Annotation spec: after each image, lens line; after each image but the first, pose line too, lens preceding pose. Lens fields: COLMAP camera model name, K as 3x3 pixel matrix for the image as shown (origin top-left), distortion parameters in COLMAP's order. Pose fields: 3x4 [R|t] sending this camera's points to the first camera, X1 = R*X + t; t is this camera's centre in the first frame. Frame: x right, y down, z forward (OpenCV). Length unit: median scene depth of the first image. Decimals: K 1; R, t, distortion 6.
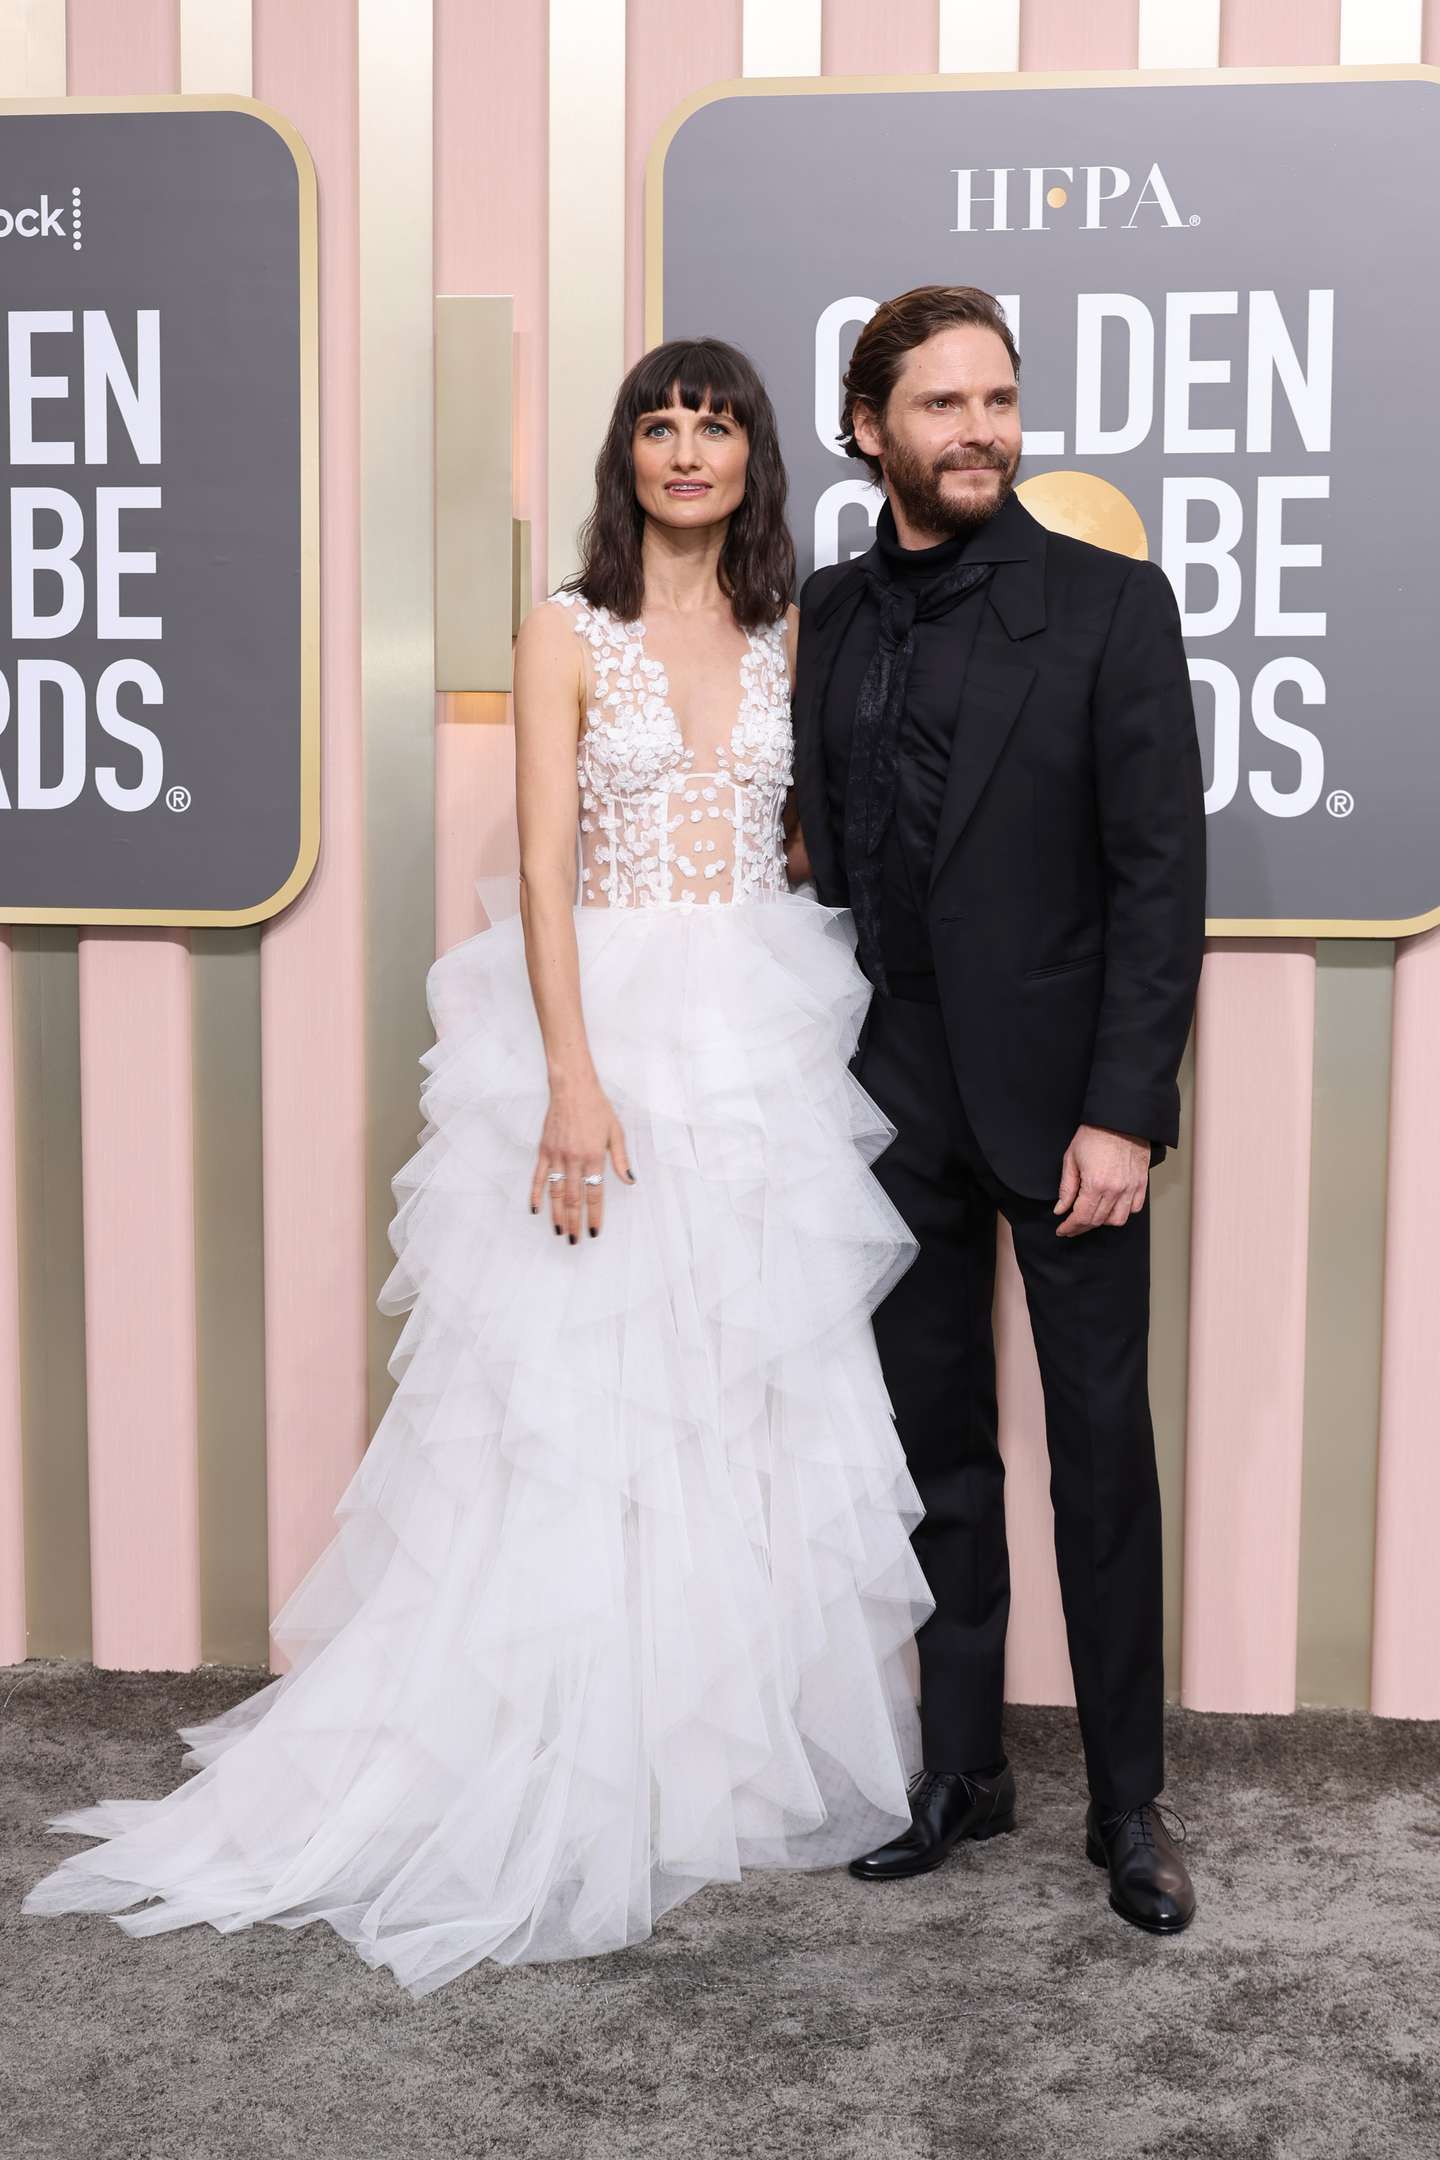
lens RADIAL K [[3482.2, 0, 719.8], [0, 3482.2, 943.7], [0, 0, 1]] dist [0.048097, 0.109629]
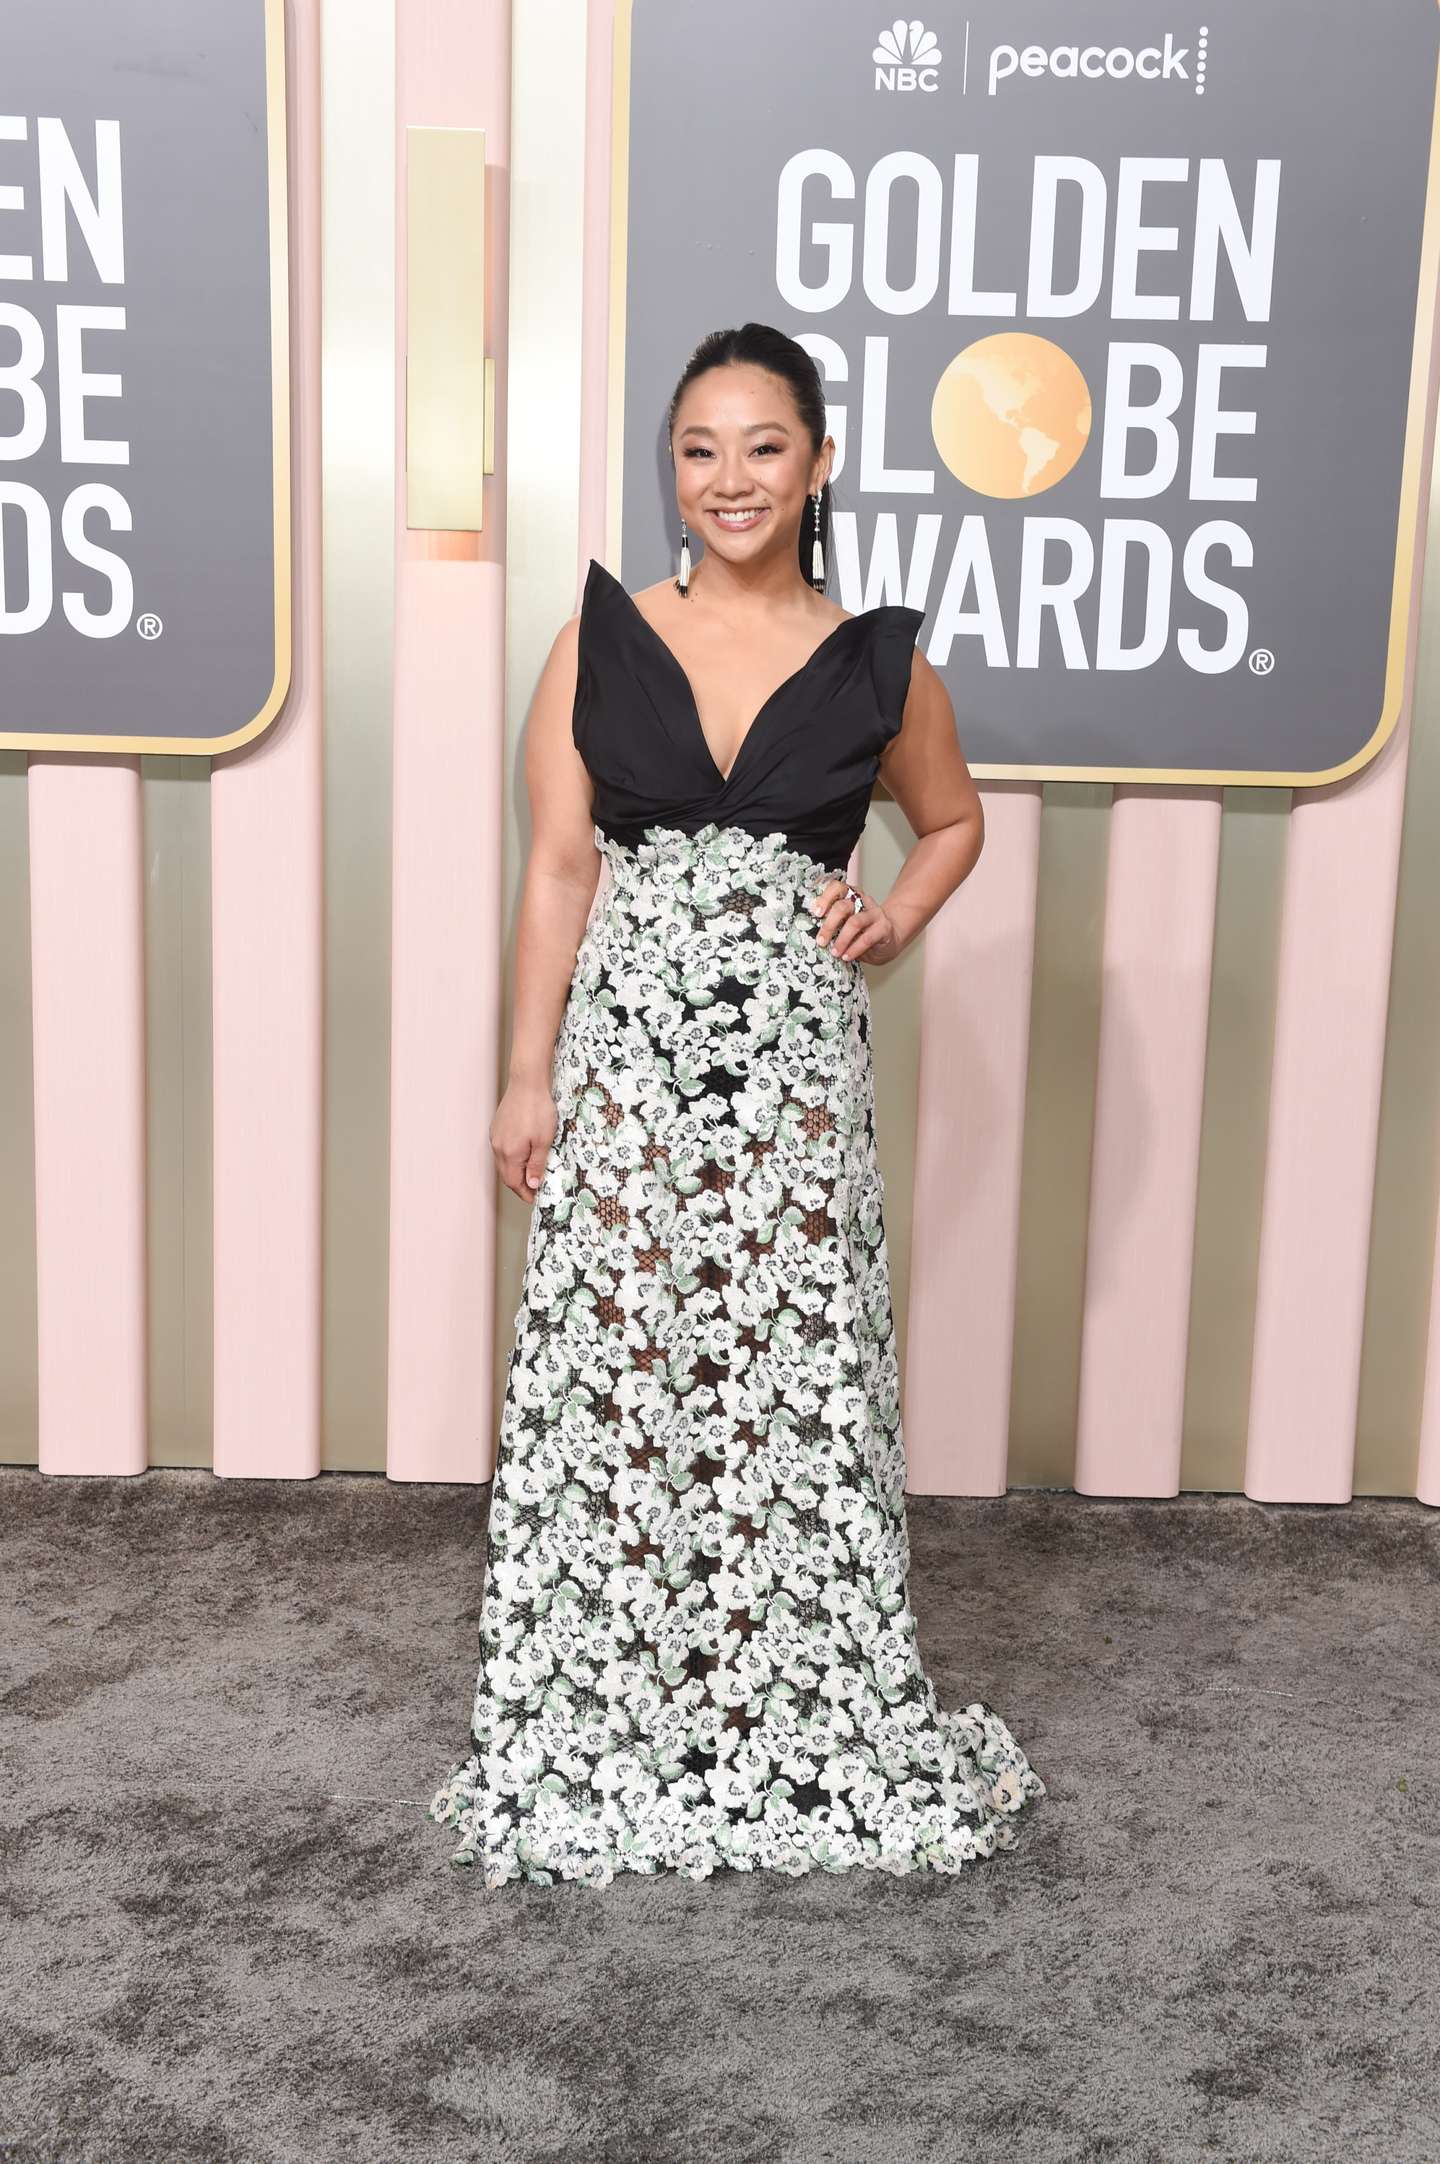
lens RADIAL K [[3269.8, 0, 685.9], [0, 3269.8, 1085.5], [0, 0, 1]] dist [0.105696, 0.575559]
pose [[0.987661, 0.005306, 0.156518, -0.153210], [-0.020195, 0.995397, 0.093690, -0.001792], [-0.155300, -0.095695, 0.983221, 0.023670]]
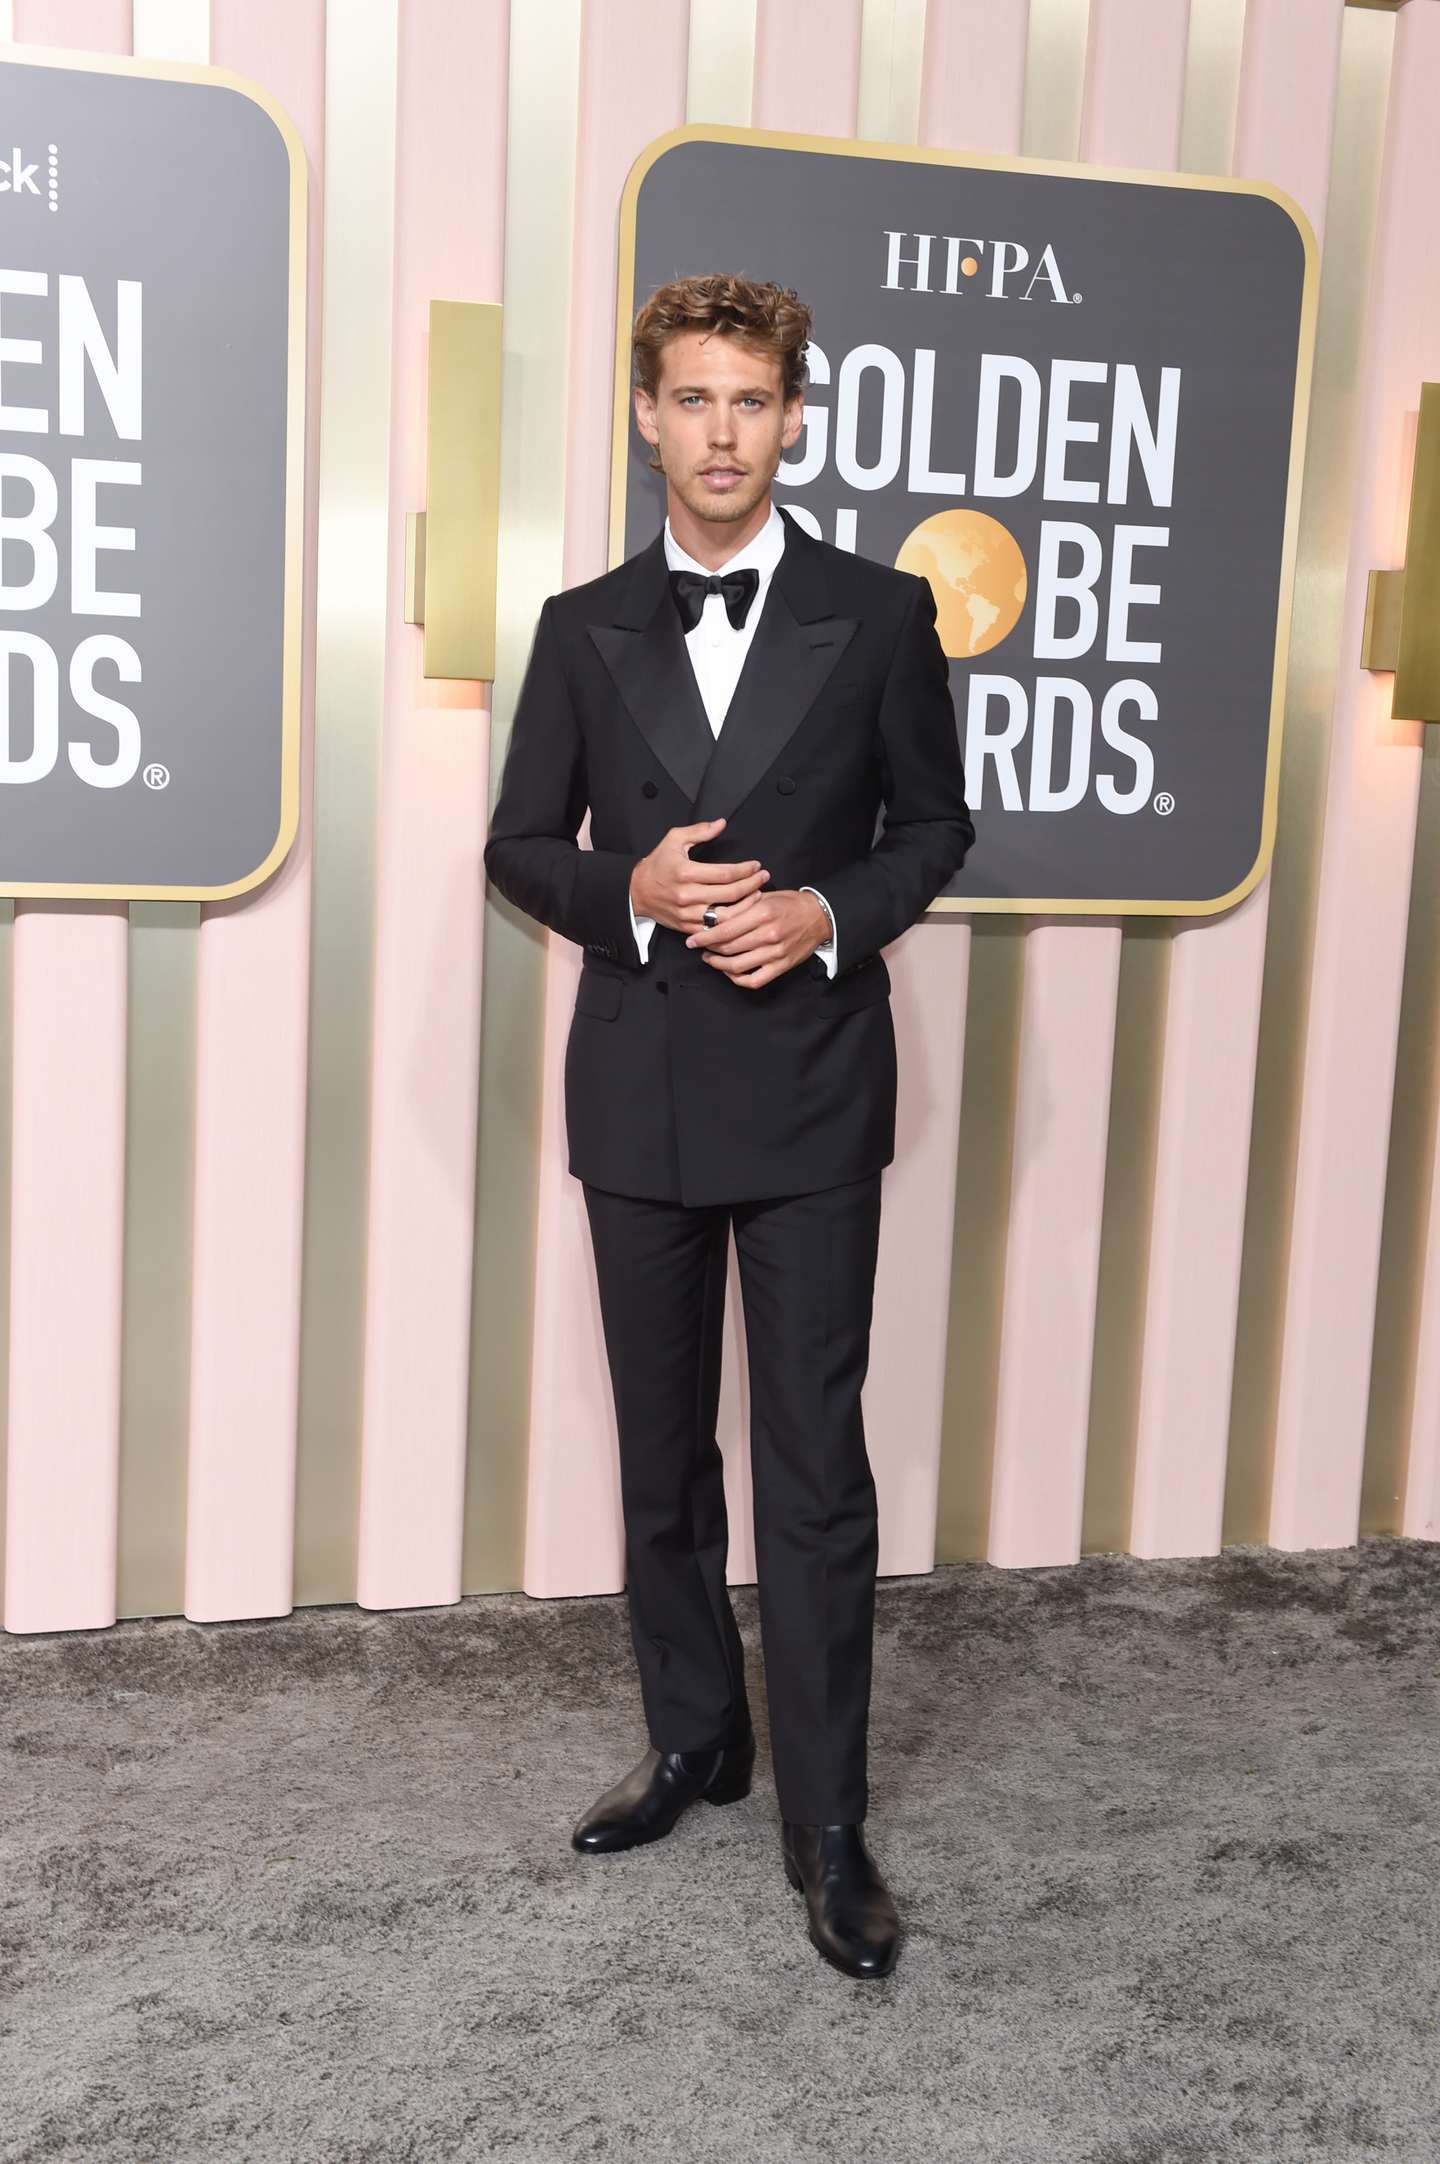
lens RADIAL K [[3287.9, 0, 757.4], [0, 3287.9, 1083.5], [0, 0, 1]] dist [0.156621, 0.177654]
pose [[0.870204, -0.024906, 0.492061, -0.493753], [-0.002151, 0.998520, 0.054346, -0.005190], [-0.492687, -0.048351, 0.868863, 0.073381]]
